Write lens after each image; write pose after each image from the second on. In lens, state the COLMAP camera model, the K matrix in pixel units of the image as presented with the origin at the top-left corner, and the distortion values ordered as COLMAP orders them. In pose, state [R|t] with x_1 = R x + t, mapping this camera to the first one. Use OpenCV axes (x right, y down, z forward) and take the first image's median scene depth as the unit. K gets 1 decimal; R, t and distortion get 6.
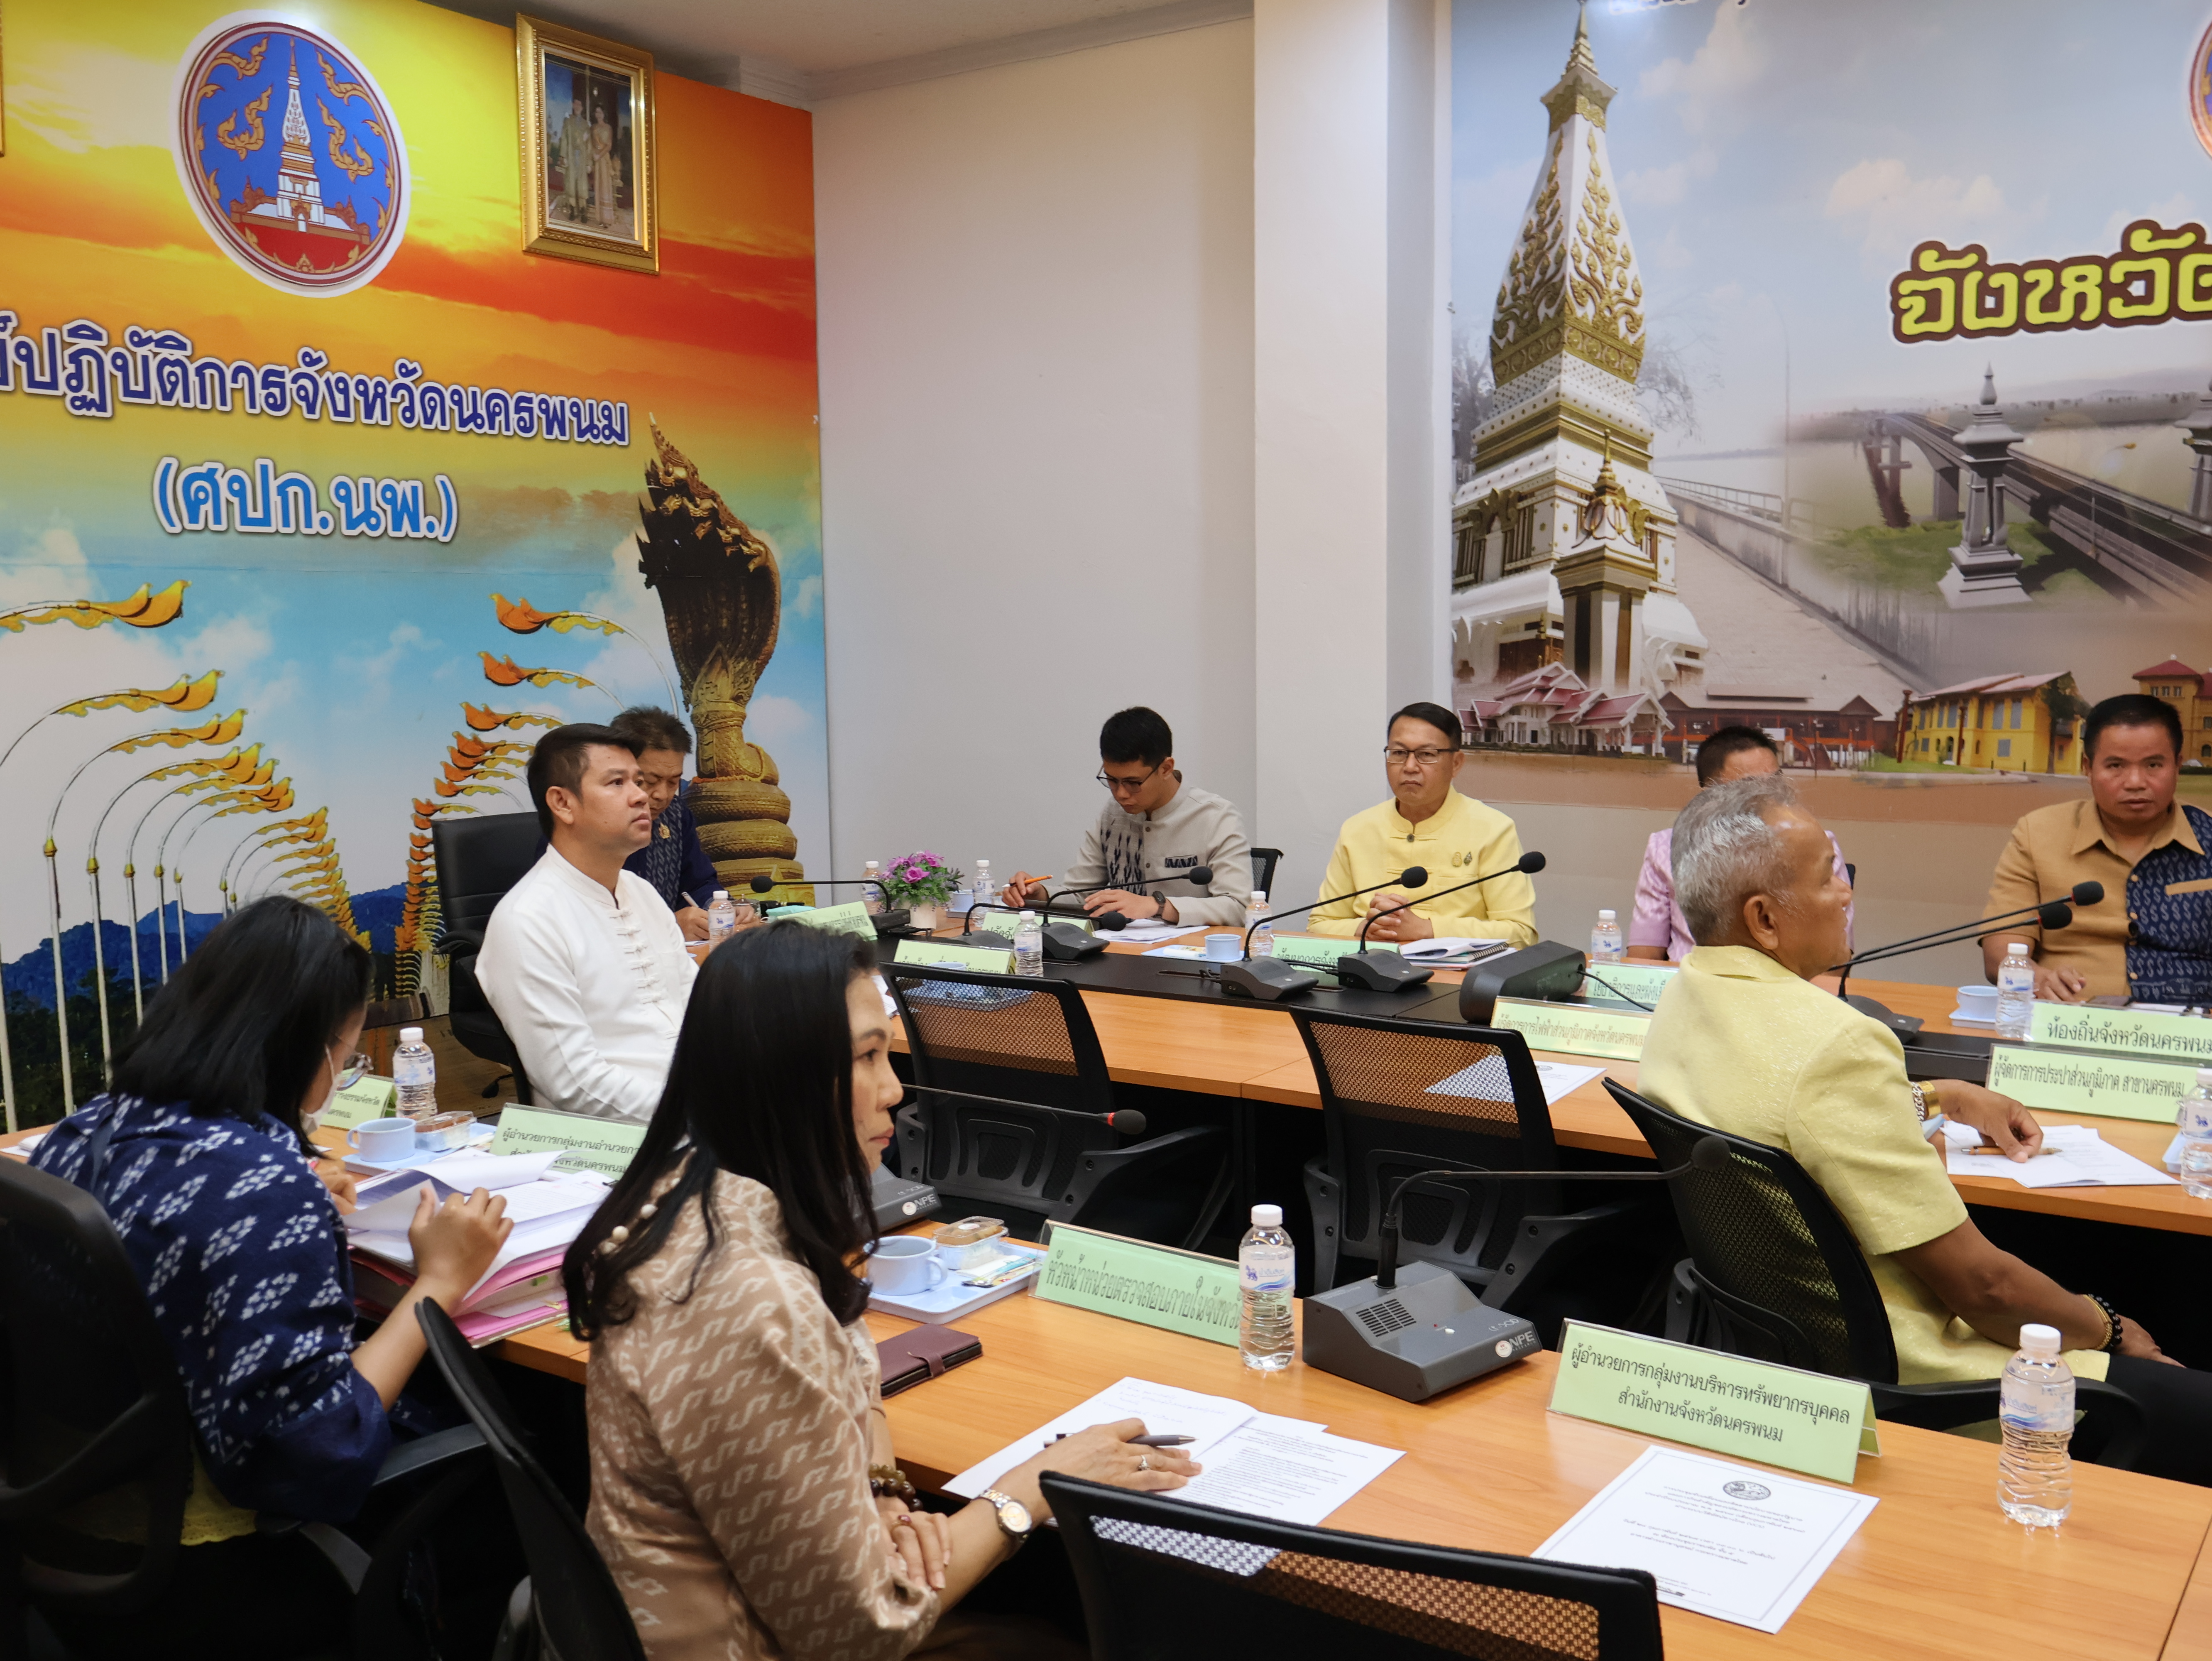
lens RADIAL K [[2080.1, 0, 1114.5], [0, 2080.1, 826.7], [0, 0, 1]] dist [-0.006945, 0.010474]
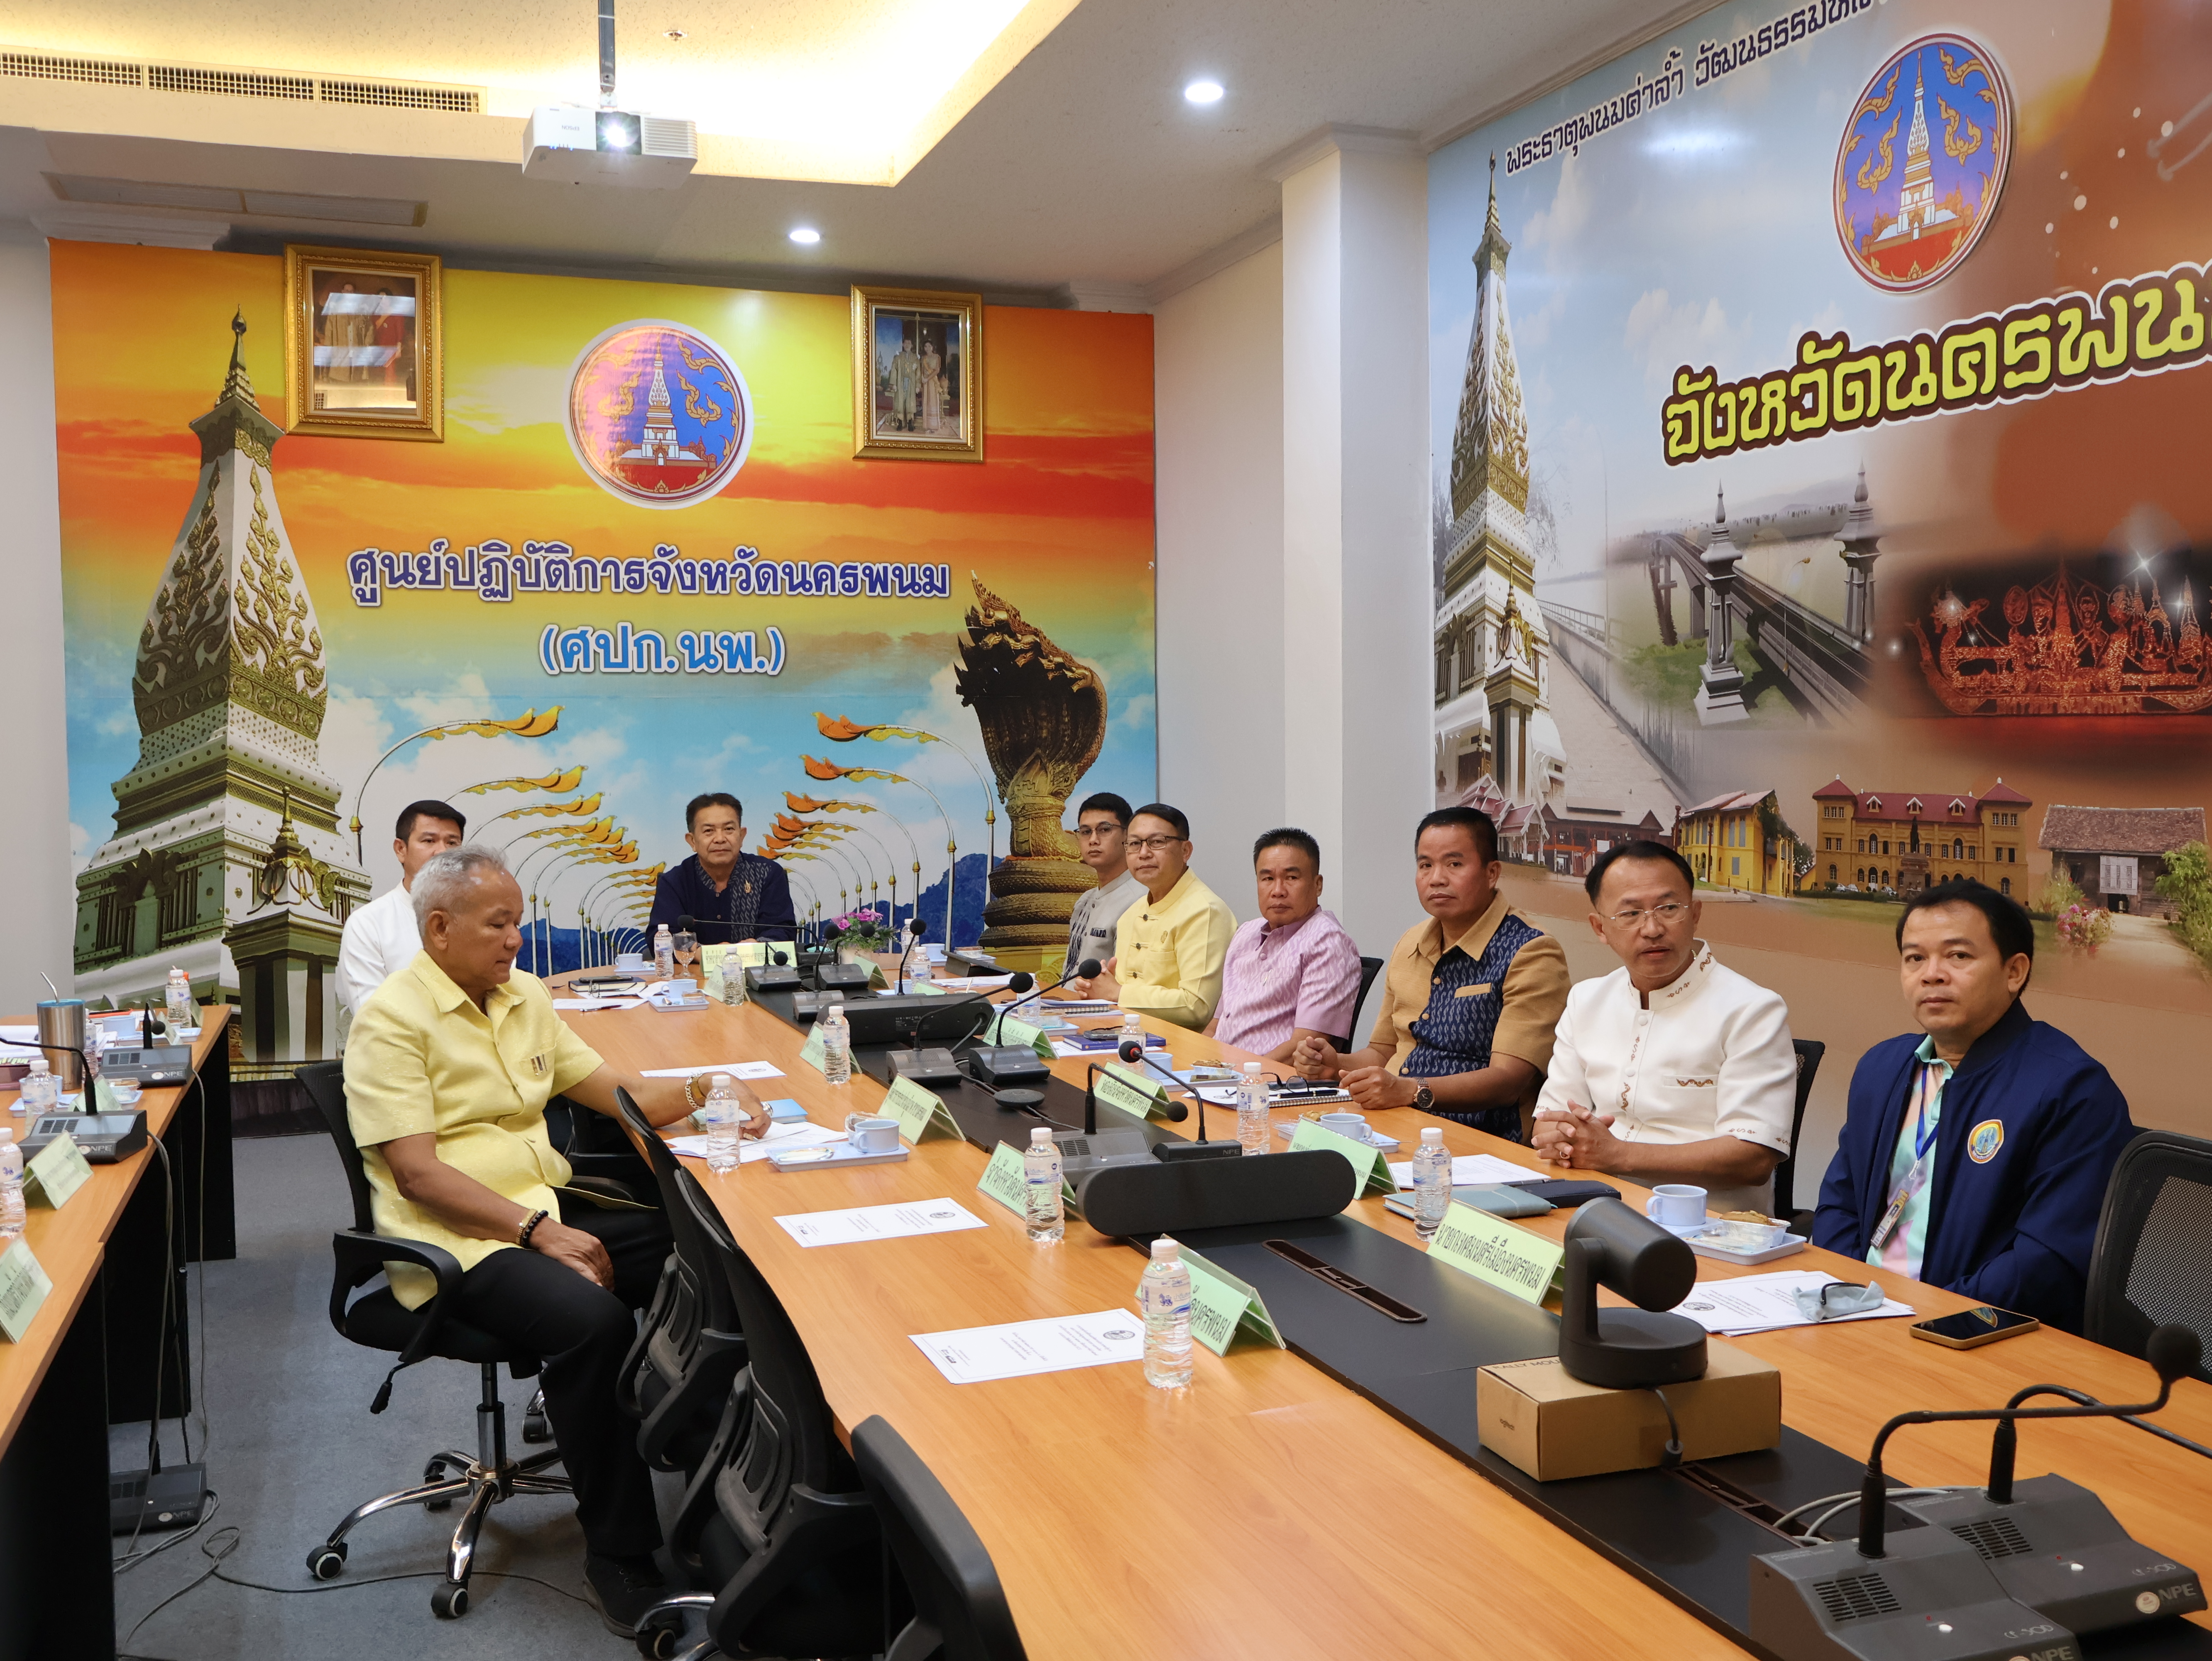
lens RADIAL K [[2076.1, 0, 1092.9], [0, 2076.1, 842.3], [0, 0, 1]] dist [-0.012119, 0.012807]
pose [[0.807303, 0.033946, -0.589160, 0.715203], [-0.058125, 0.998064, -0.022139, -0.008845], [0.587268, 0.052118, 0.807713, 0.020698]]
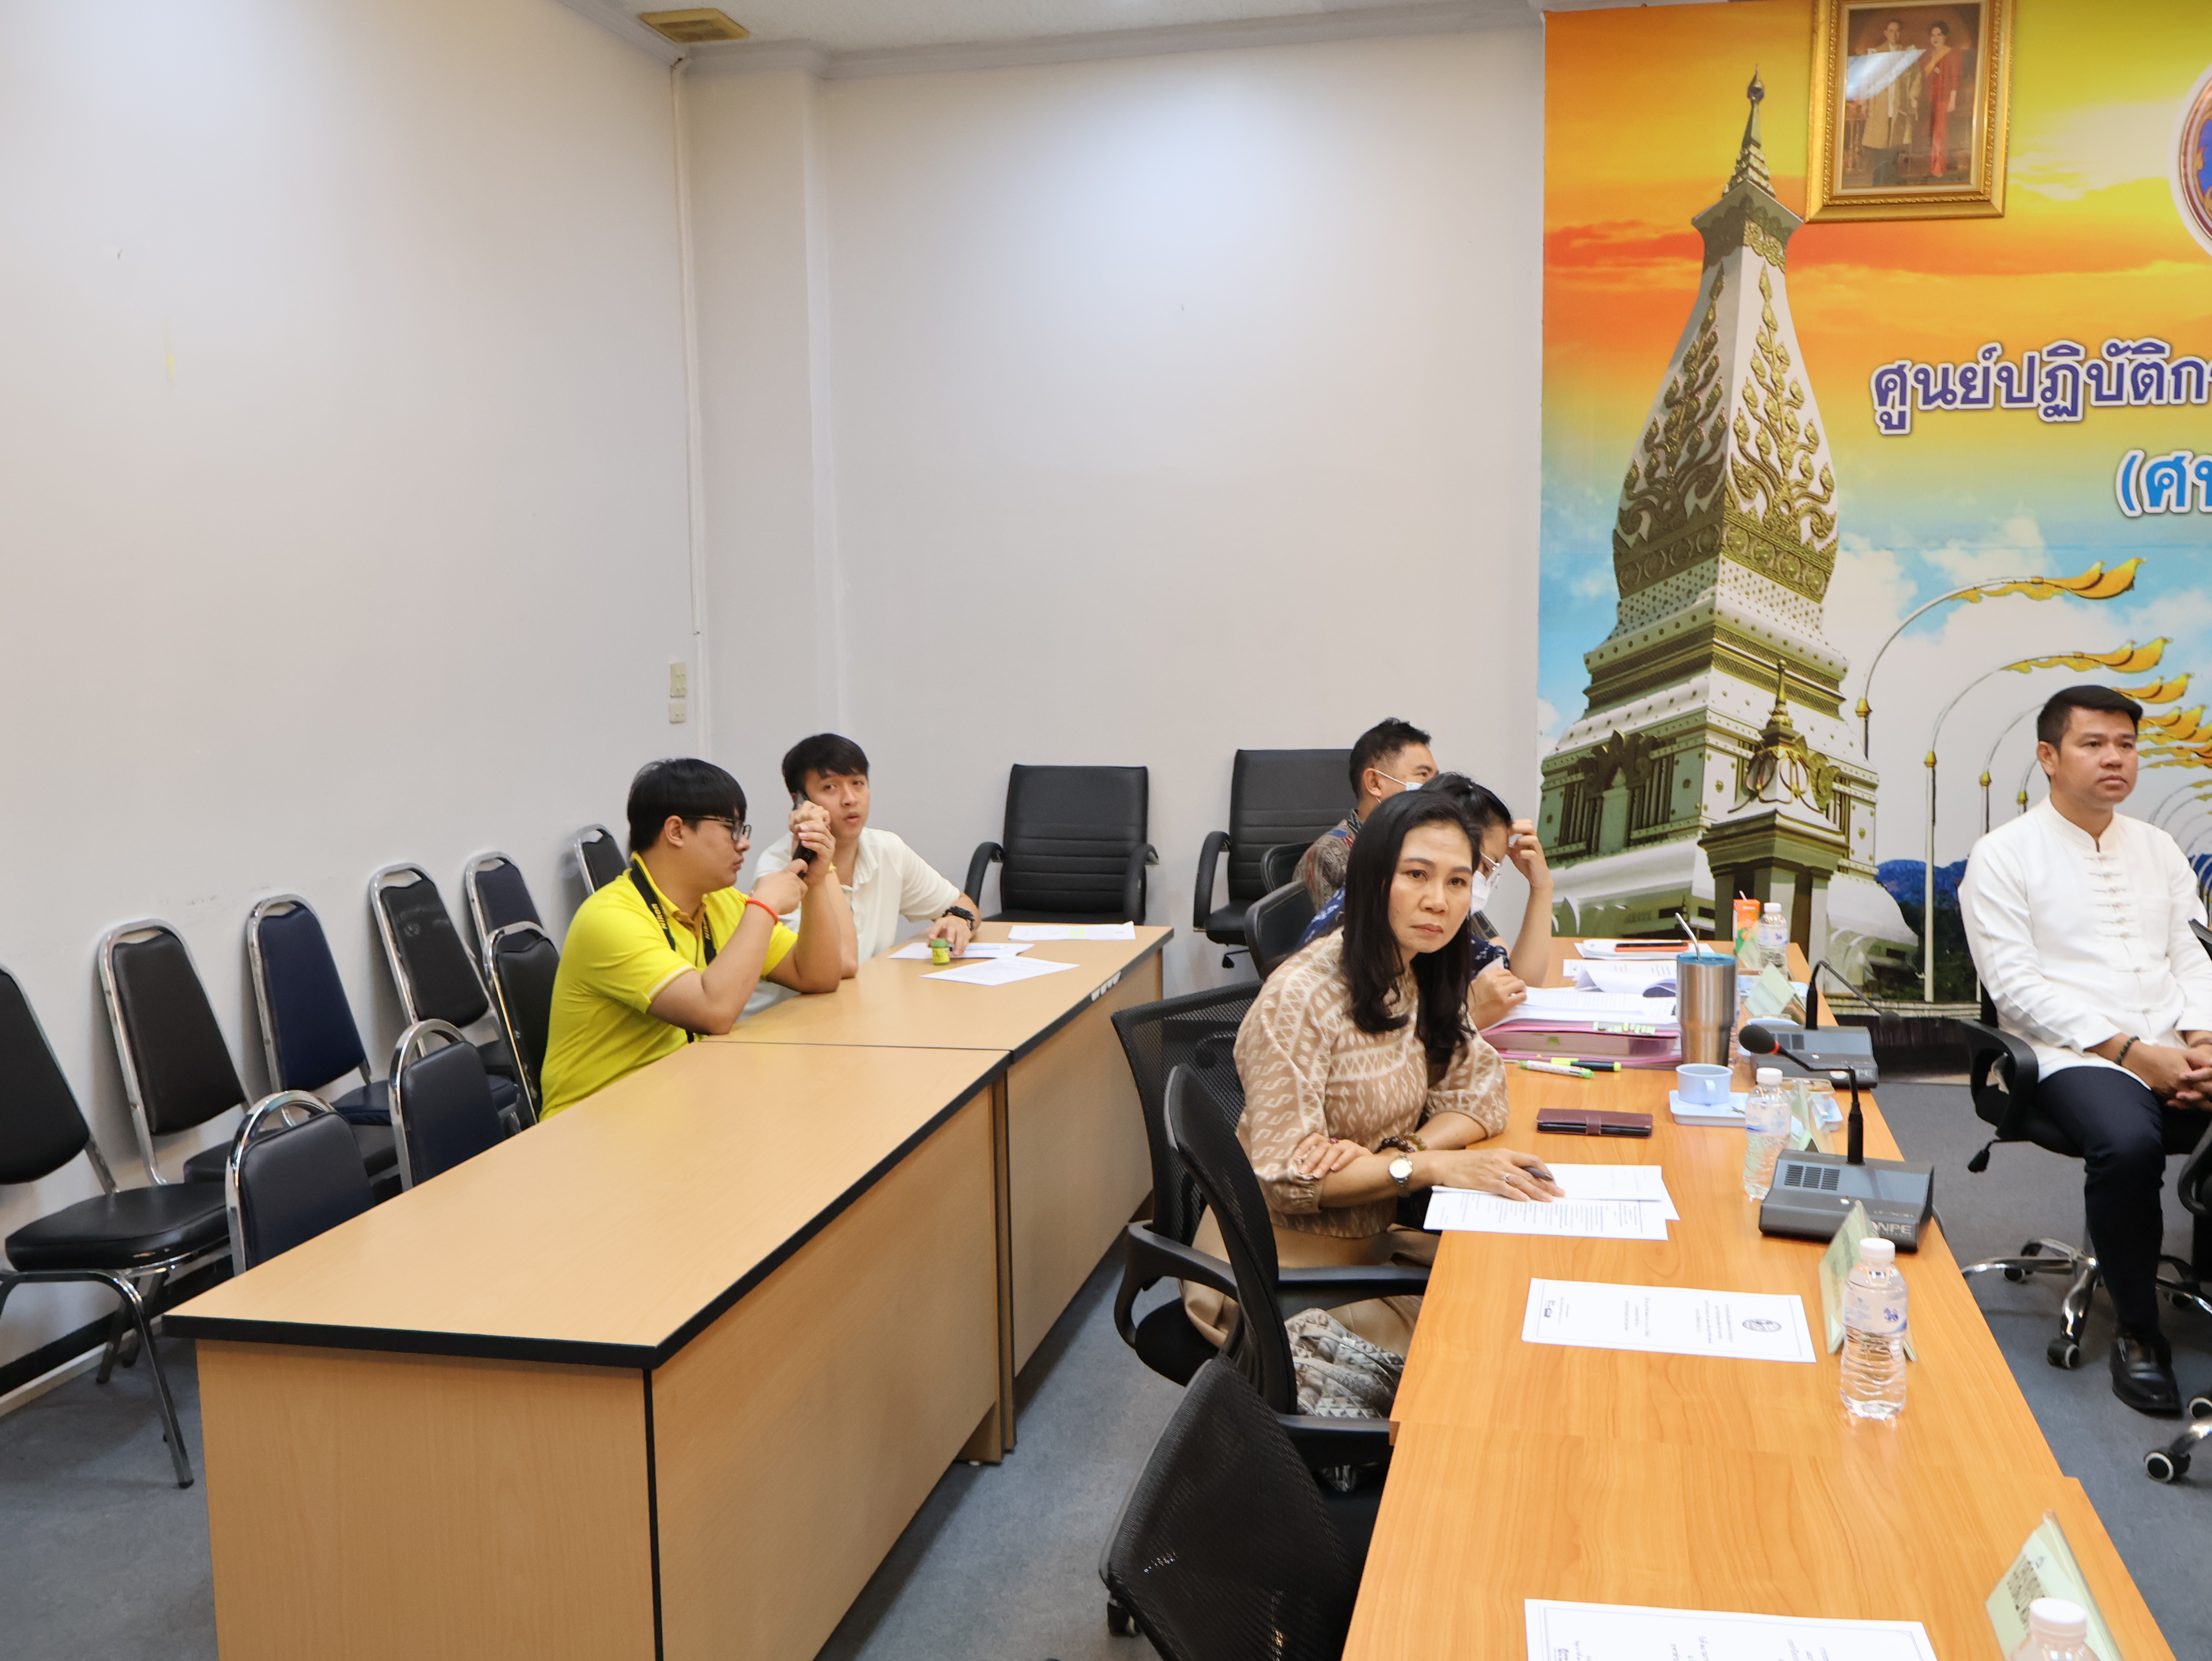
lens RADIAL K [[2076.1, 0, 1092.9], [0, 2076.1, 842.3], [0, 0, 1]] dist [-0.012119, 0.012807]
pose [[0.353300, 0.109020, -0.929136, 0.402281], [-0.087913, 0.992661, 0.083045, -0.007244], [0.931370, 0.052343, 0.360291, 0.062580]]
